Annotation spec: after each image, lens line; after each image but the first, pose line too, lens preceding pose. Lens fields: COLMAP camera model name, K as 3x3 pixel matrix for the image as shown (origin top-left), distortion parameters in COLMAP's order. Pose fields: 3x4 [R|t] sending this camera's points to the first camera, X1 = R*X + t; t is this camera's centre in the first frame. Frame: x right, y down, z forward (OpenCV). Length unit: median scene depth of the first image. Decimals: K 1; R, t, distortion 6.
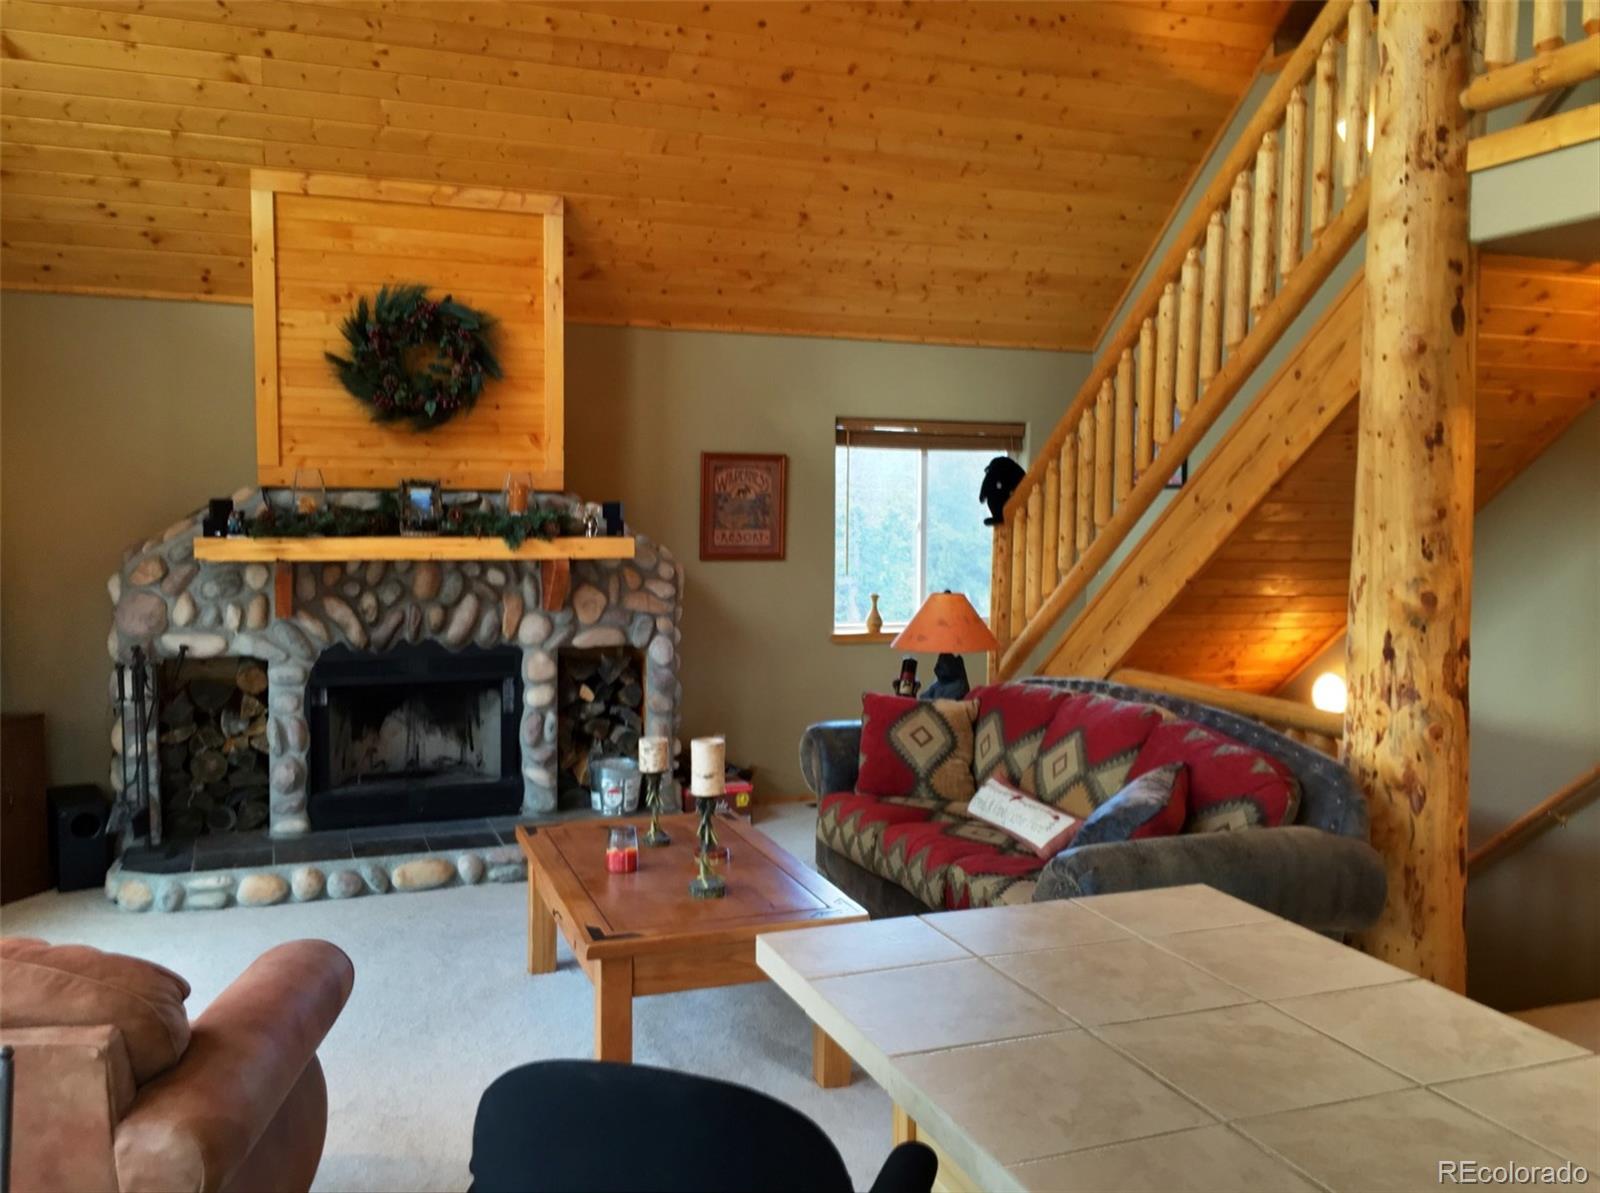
lens RADIAL K [[1370.6, 0, 802.5], [0, 1370.6, 574.9], [0, 0, 1]] dist [0.084976, -0.105818]
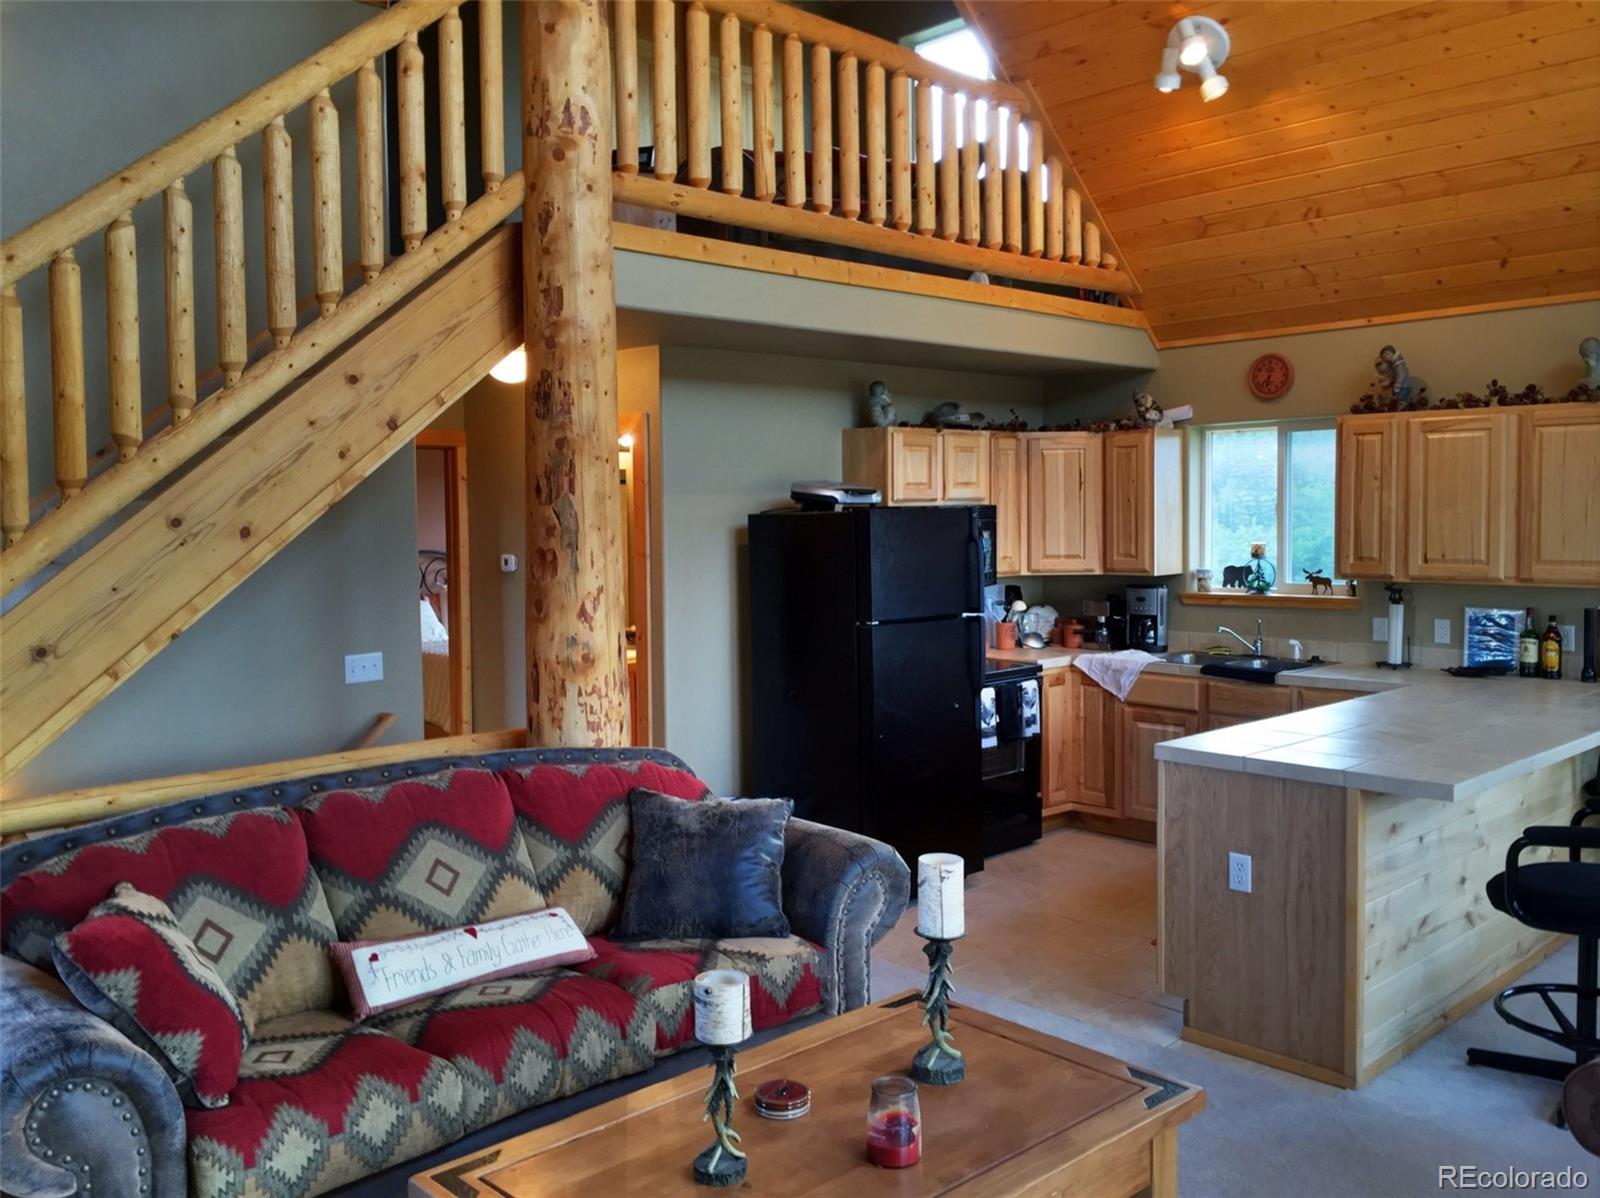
lens RADIAL K [[1370.6, 0, 797.9], [0, 1370.6, 584.6], [0, 0, 1]] dist [0.084976, -0.105818]
pose [[-0.406443, -0.051201, 0.912240, -0.459356], [0.059653, 0.994811, 0.082413, -0.057036], [-0.911727, 0.087914, -0.401280, 0.897985]]
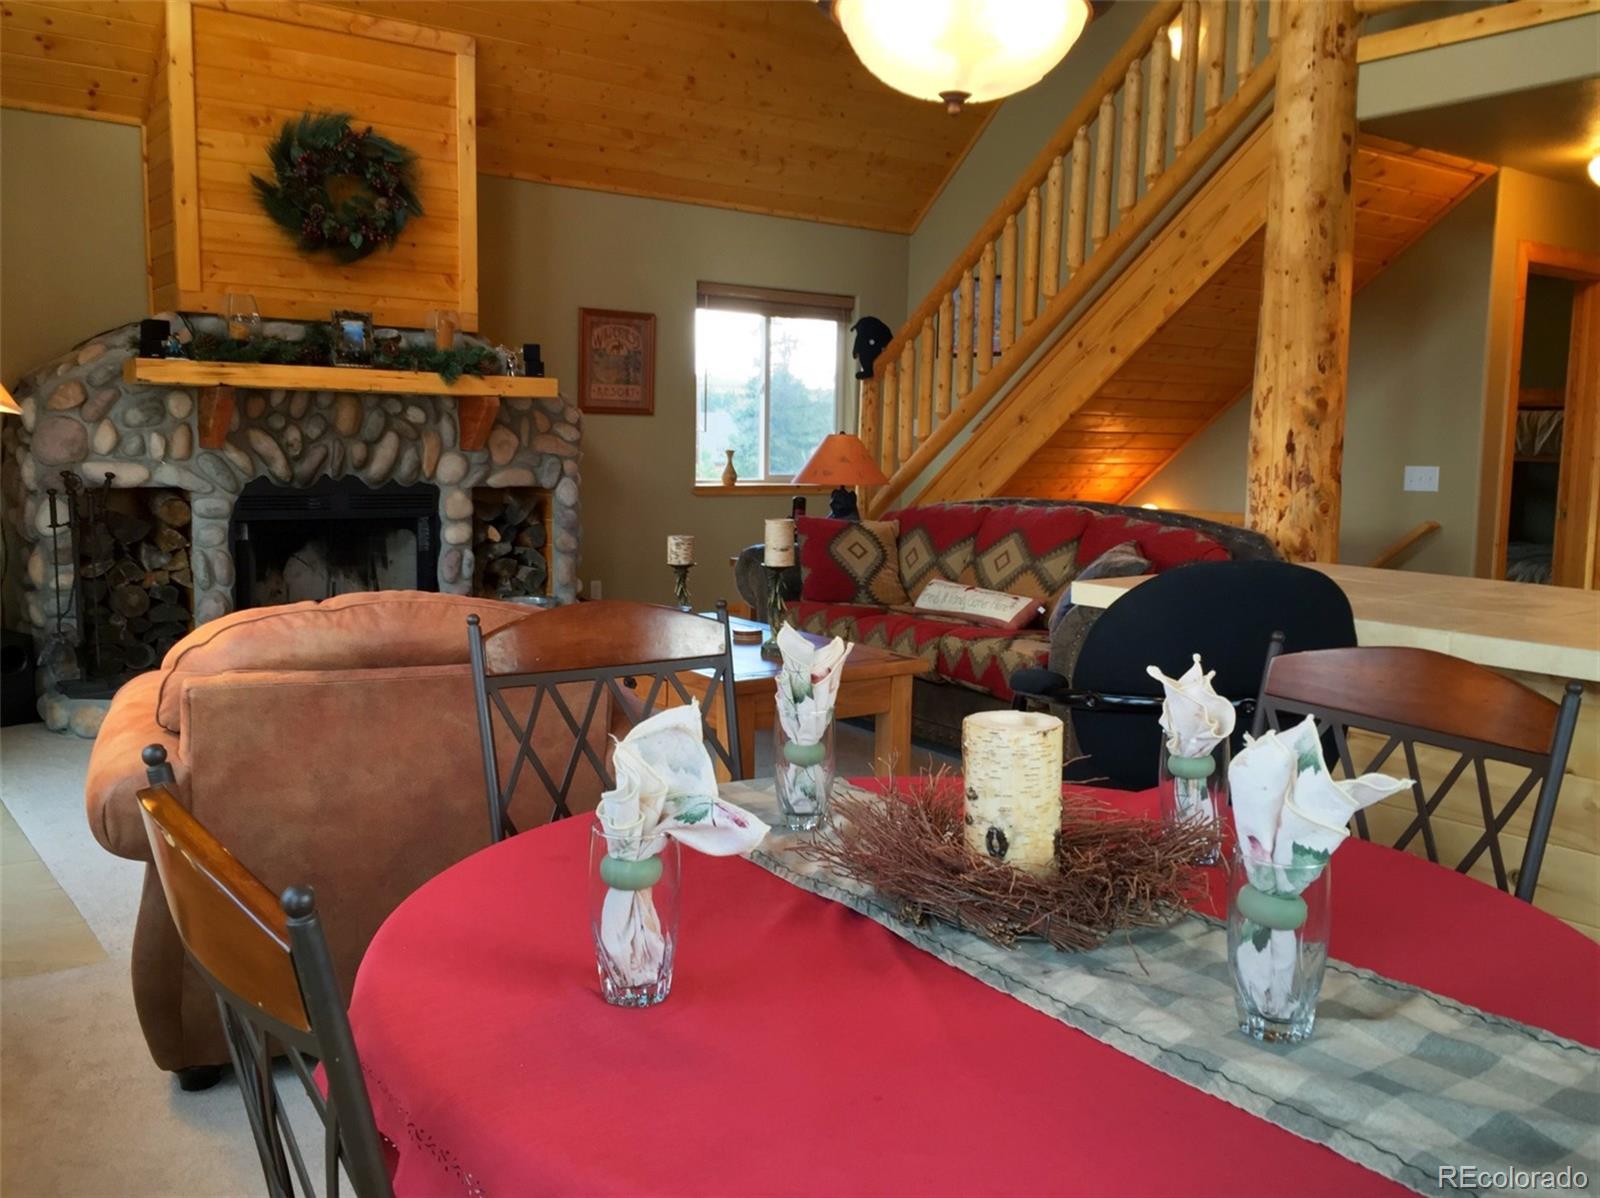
lens RADIAL K [[1370.6, 0, 803.5], [0, 1370.6, 574.4], [0, 0, 1]] dist [0.084976, -0.105818]
pose [[0.960775, -0.018926, 0.276683, -0.242643], [0.005074, 0.998701, 0.050694, 0.071992], [-0.277283, -0.047302, 0.959623, -0.064307]]
